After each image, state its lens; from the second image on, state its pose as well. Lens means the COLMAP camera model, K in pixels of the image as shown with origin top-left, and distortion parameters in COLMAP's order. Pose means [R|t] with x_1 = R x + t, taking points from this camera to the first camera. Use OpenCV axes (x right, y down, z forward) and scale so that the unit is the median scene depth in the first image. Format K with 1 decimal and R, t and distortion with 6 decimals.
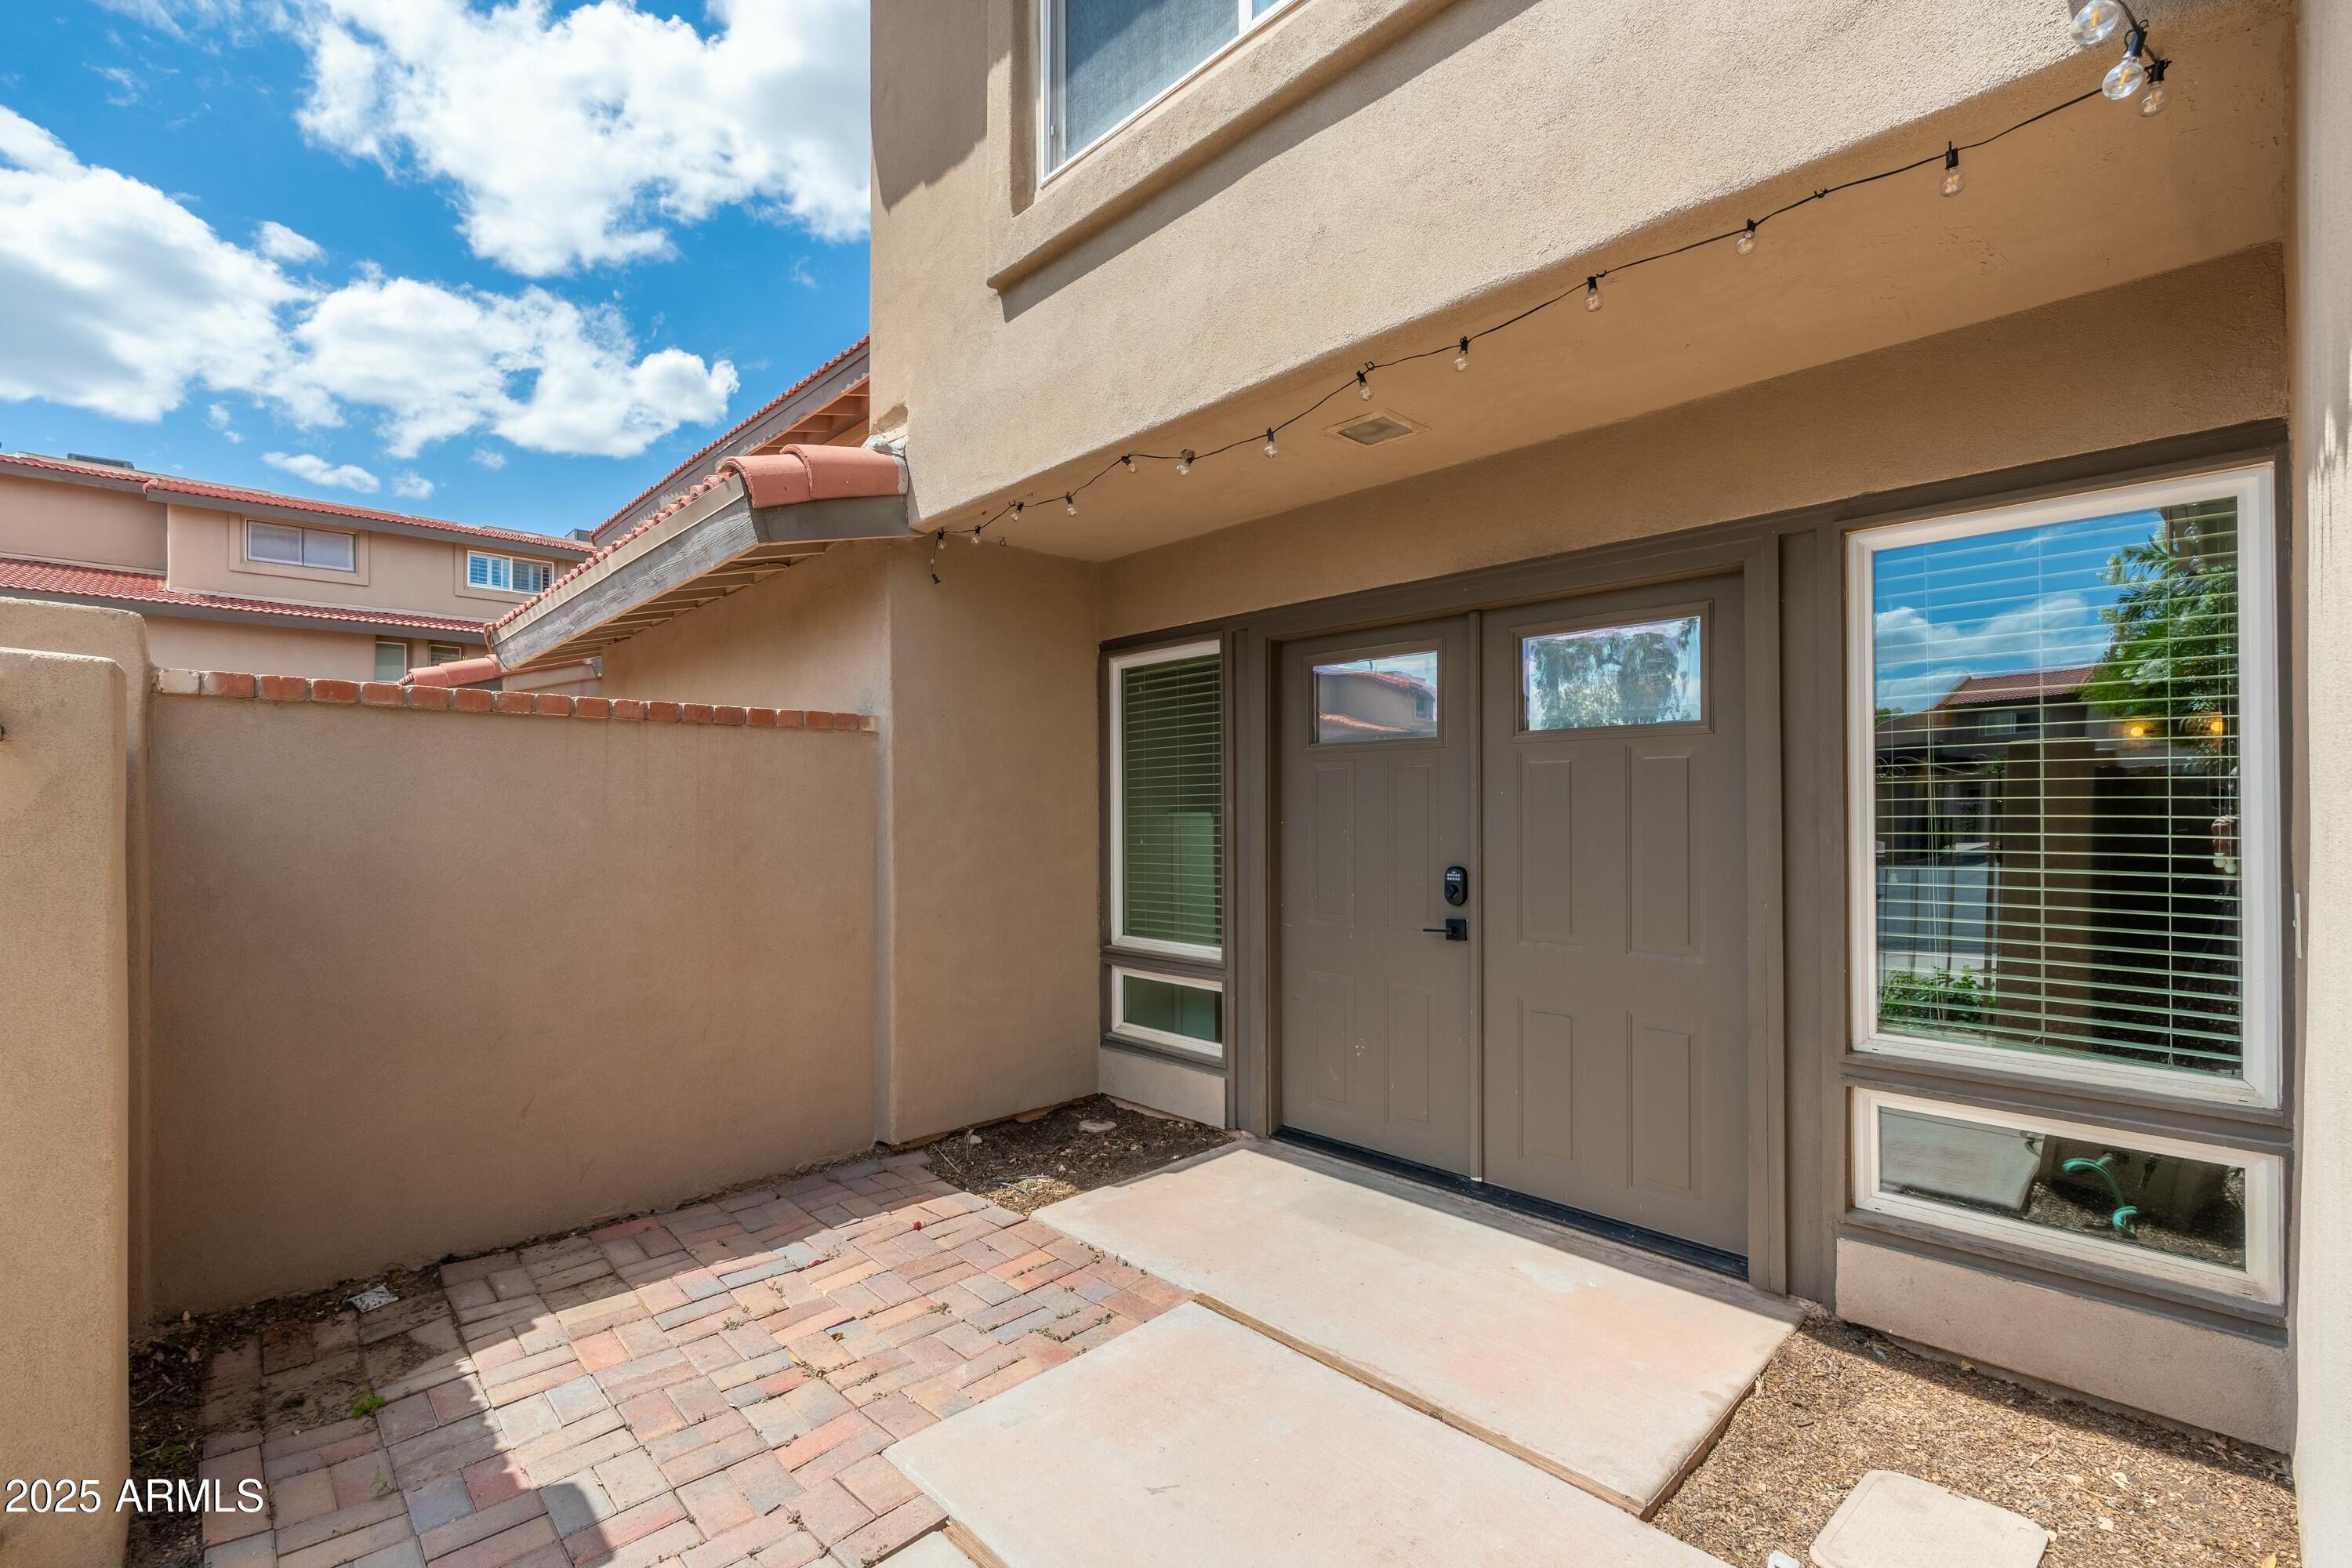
lens RADIAL K [[1036.6, 0, 1172.0], [0, 1036.6, 793.2], [0, 0, 1]] dist [-0.002447, 0.000634]
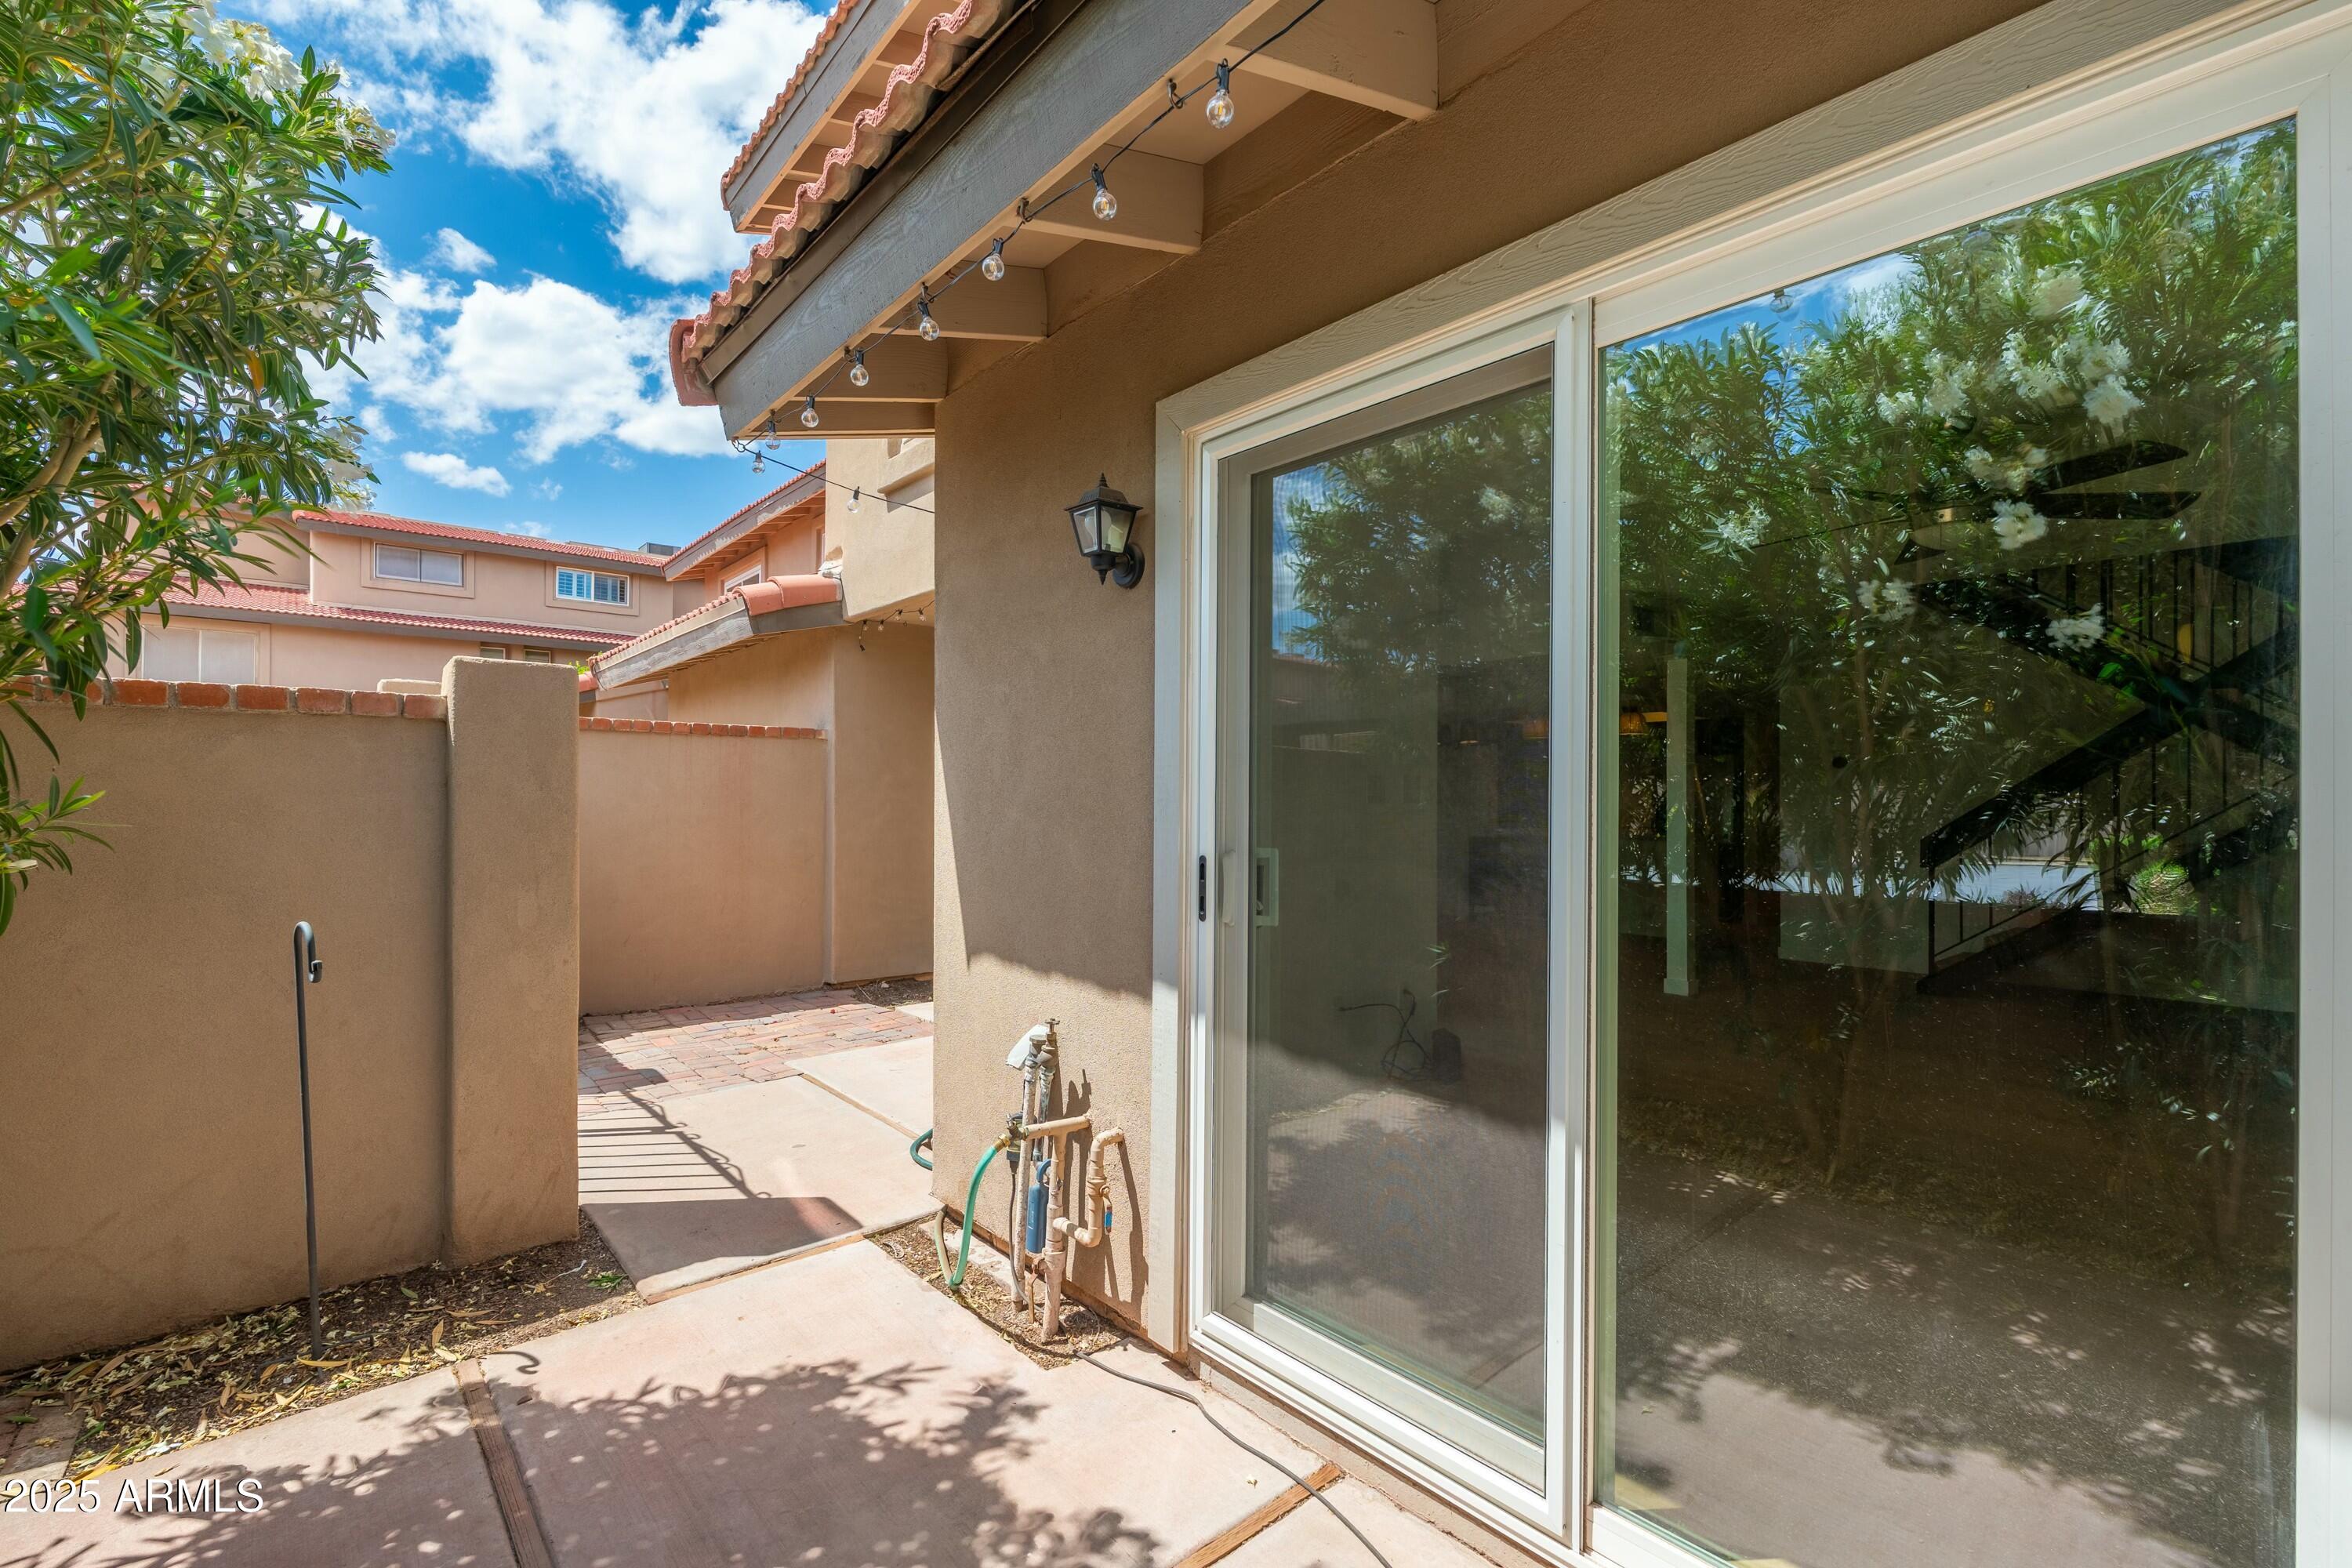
lens RADIAL K [[1036.6, 0, 1175.1], [0, 1036.6, 789.6], [0, 0, 1]] dist [-0.002447, 0.000634]
pose [[0.998749, 0.009359, -0.049124, 0.367634], [-0.009165, 0.999949, 0.004171, 0.010615], [0.049160, -0.003716, 0.998784, -0.660212]]
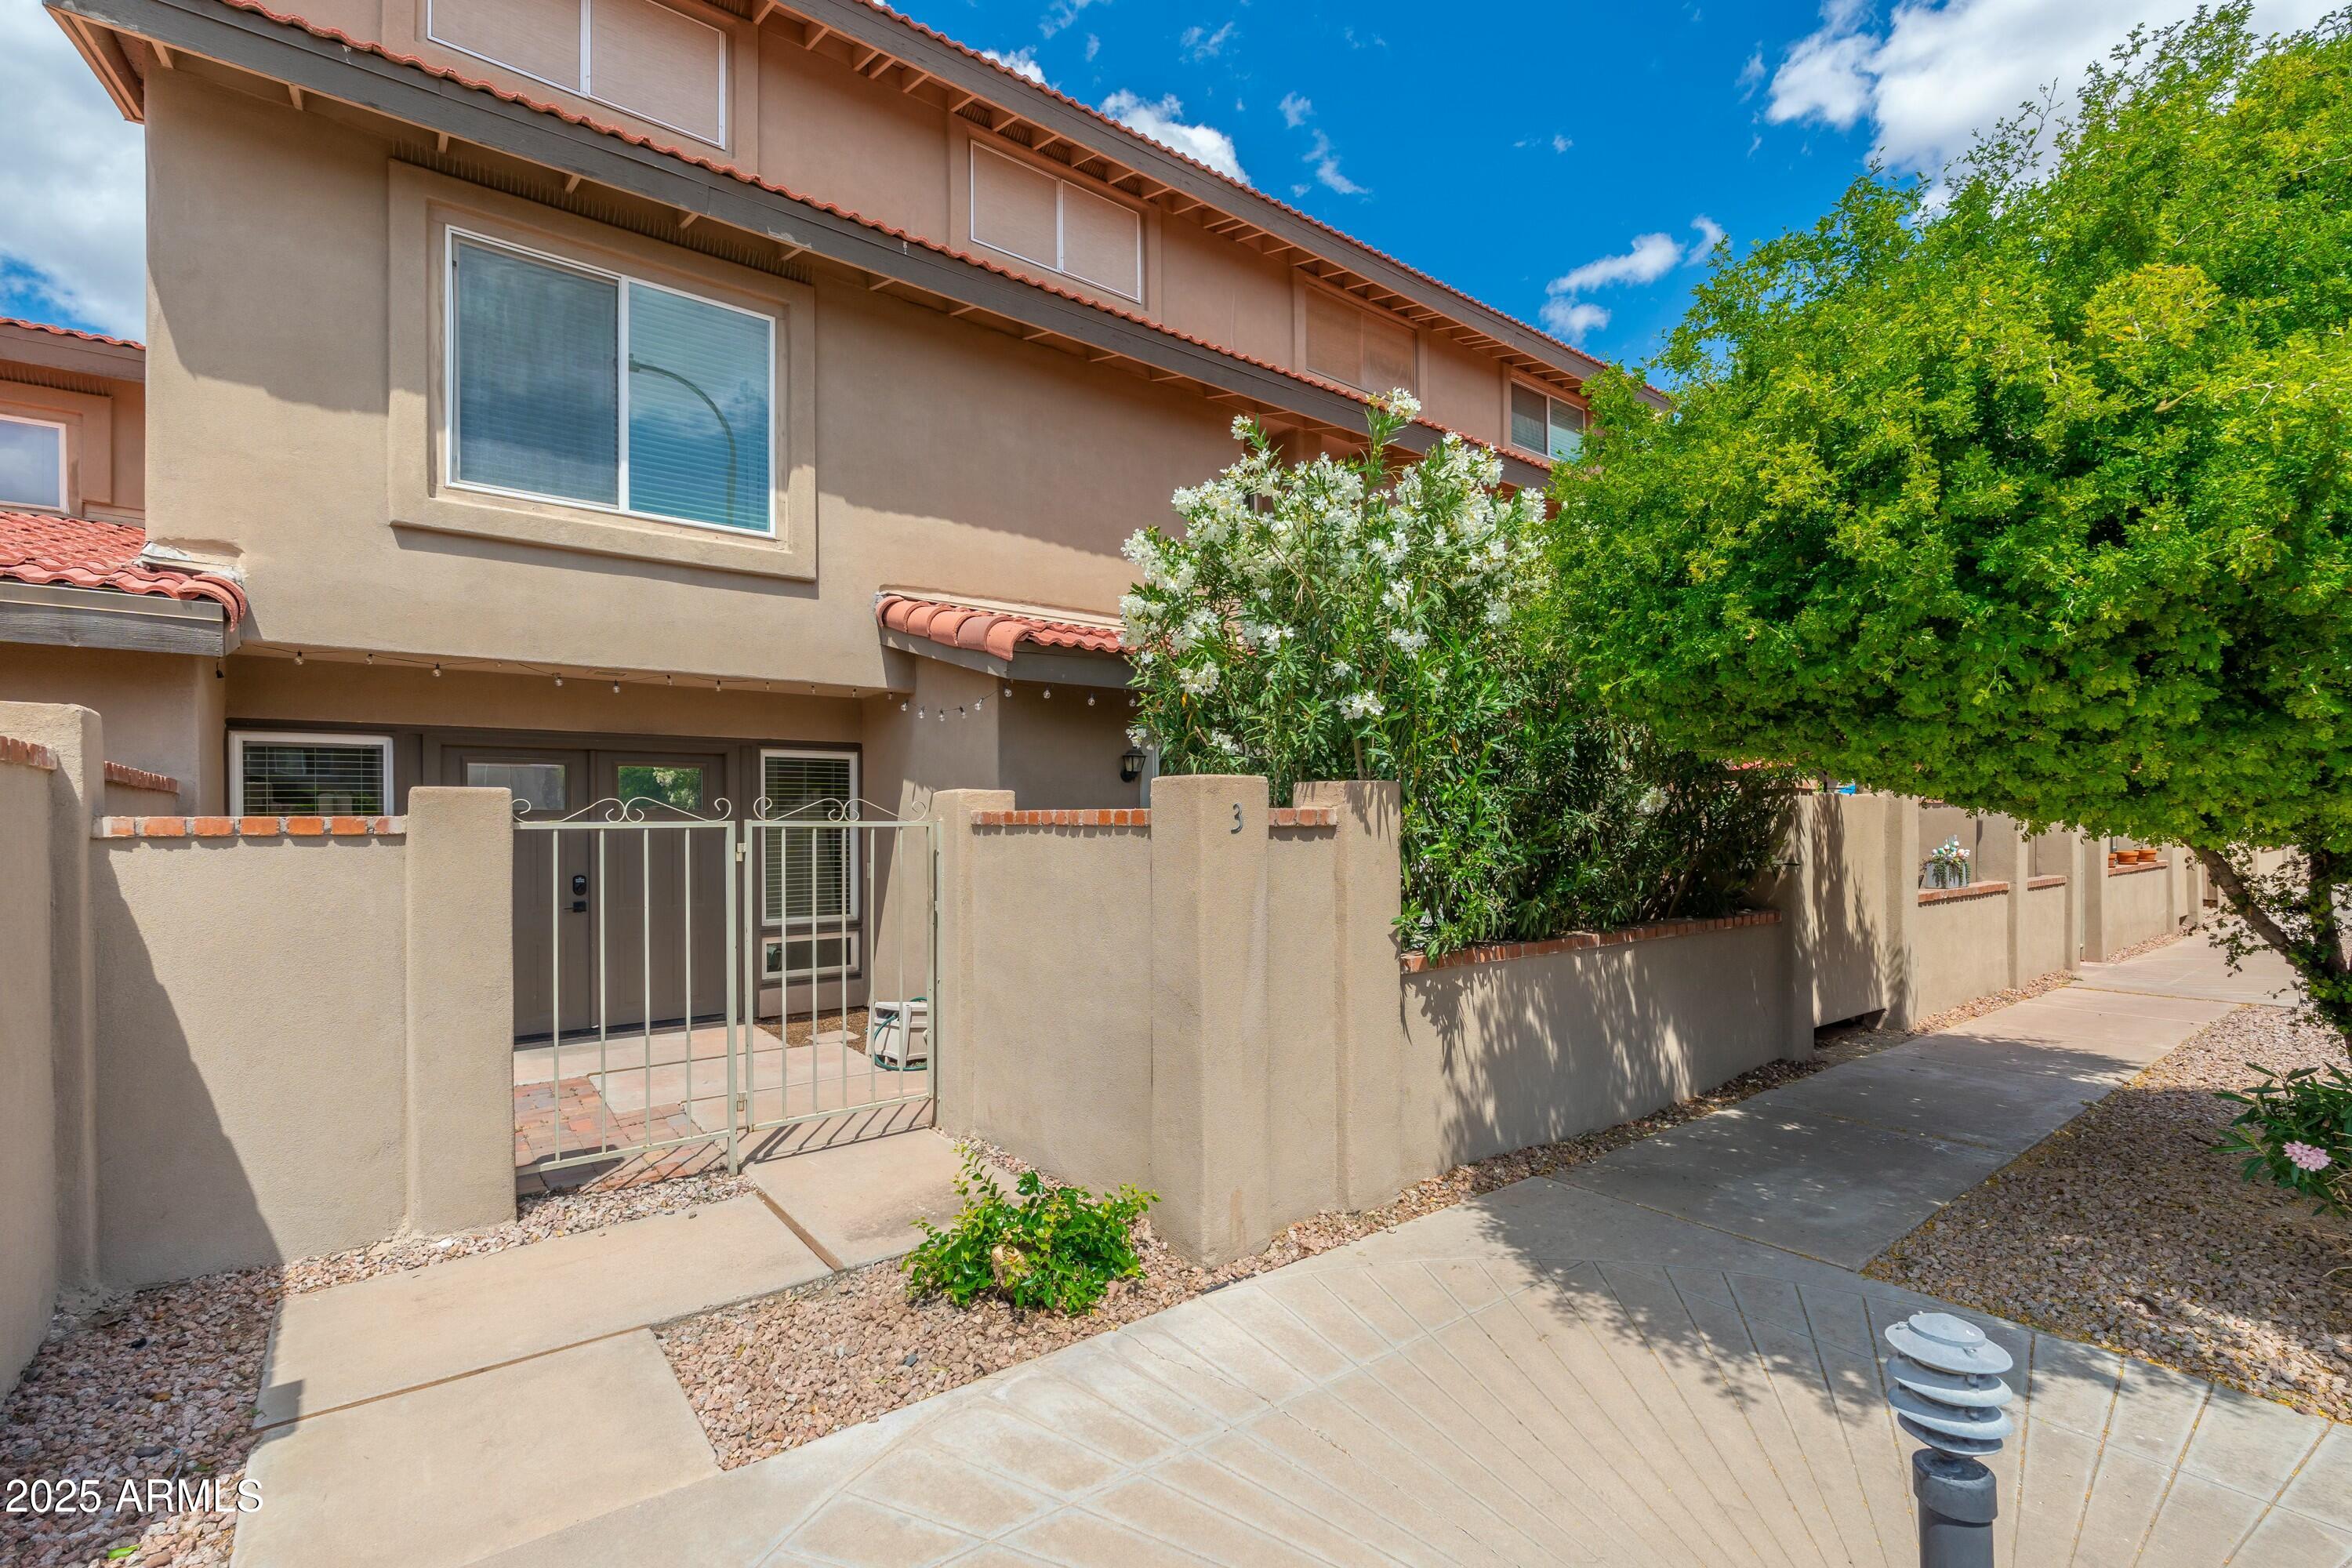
lens RADIAL K [[1036.6, 0, 1180.3], [0, 1036.6, 796.9], [0, 0, 1]] dist [-0.002447, 0.000634]
pose [[0.088569, 0.023836, 0.995785, -1.400564], [-0.009101, 0.999691, -0.023120, -0.039329], [-0.996029, -0.007015, 0.088758, -0.289692]]
